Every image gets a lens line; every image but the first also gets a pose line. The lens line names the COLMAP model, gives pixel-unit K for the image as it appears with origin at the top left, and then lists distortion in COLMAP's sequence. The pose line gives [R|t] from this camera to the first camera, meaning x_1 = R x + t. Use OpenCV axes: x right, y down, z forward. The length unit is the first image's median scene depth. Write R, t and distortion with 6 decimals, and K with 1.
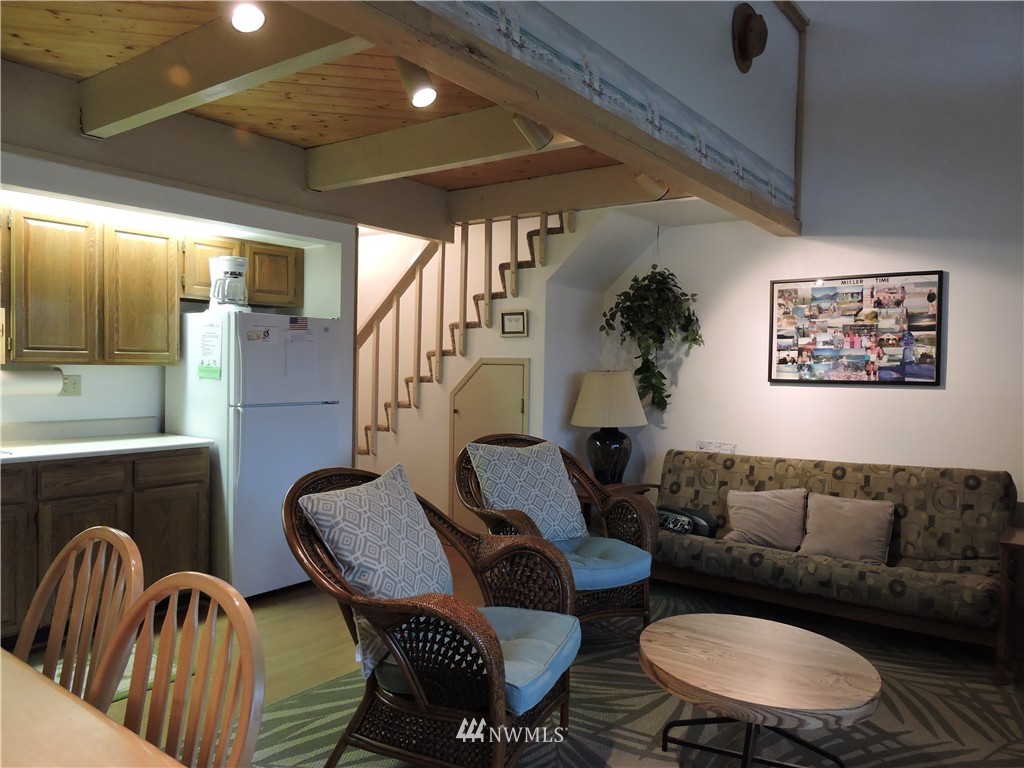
lens RADIAL K [[730.8, 0, 512.9], [0, 730.8, 385.2], [0, 0, 1]] dist [-0.007333, -0.004104]
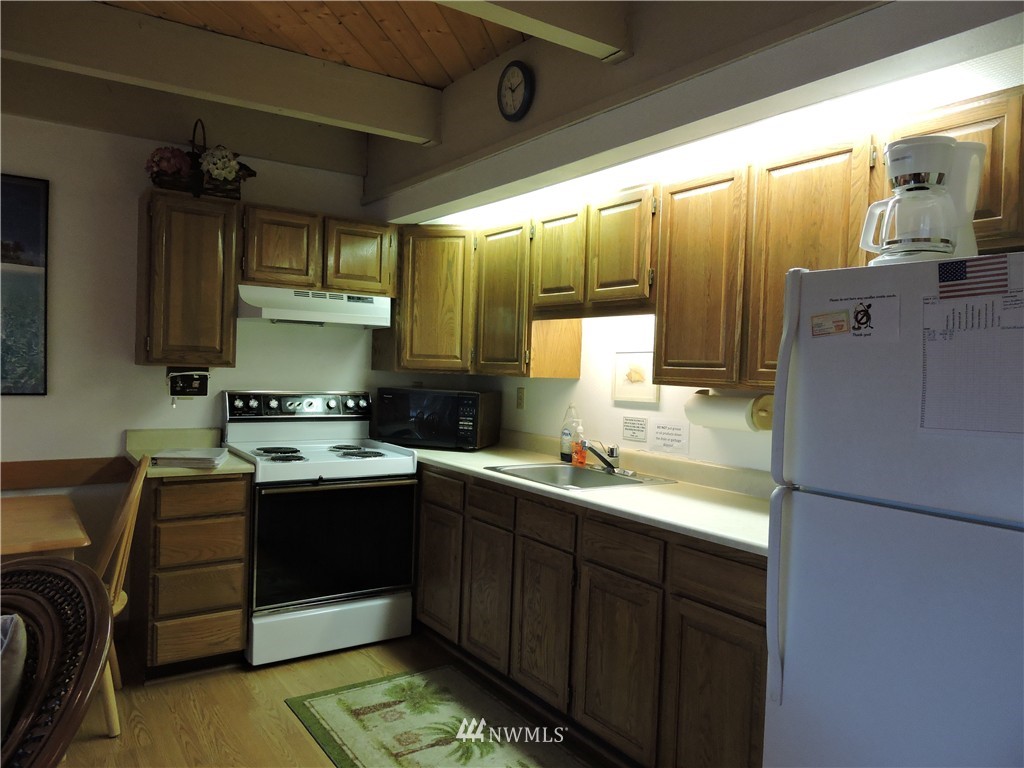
lens RADIAL K [[730.8, 0, 516.3], [0, 730.8, 383.0], [0, 0, 1]] dist [-0.007333, -0.004104]
pose [[-0.302295, -0.001468, -0.953213, 0.100454], [-0.059884, 0.998053, 0.017454, -0.032549], [0.951331, 0.062359, -0.301795, 1.006382]]
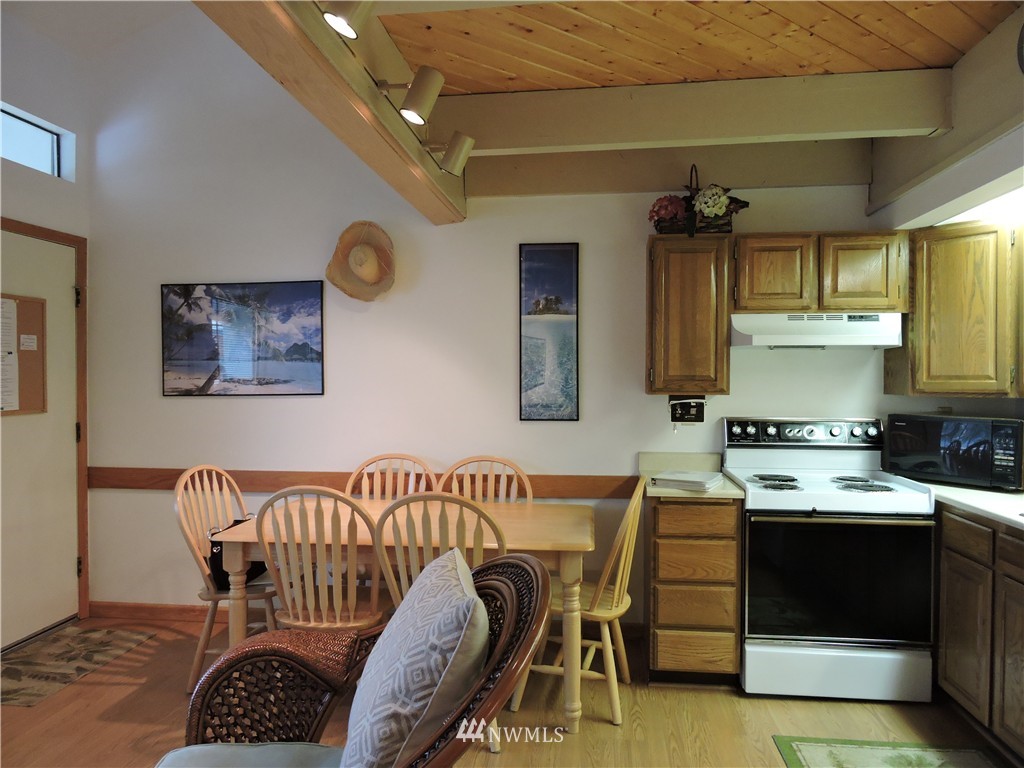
lens RADIAL K [[730.8, 0, 514.6], [0, 730.8, 383.4], [0, 0, 1]] dist [-0.007333, -0.004104]
pose [[-0.860120, -0.014523, -0.509885, 0.073048], [-0.027263, 0.999475, 0.017522, -0.036114], [0.509362, 0.028972, -0.860064, 1.040132]]
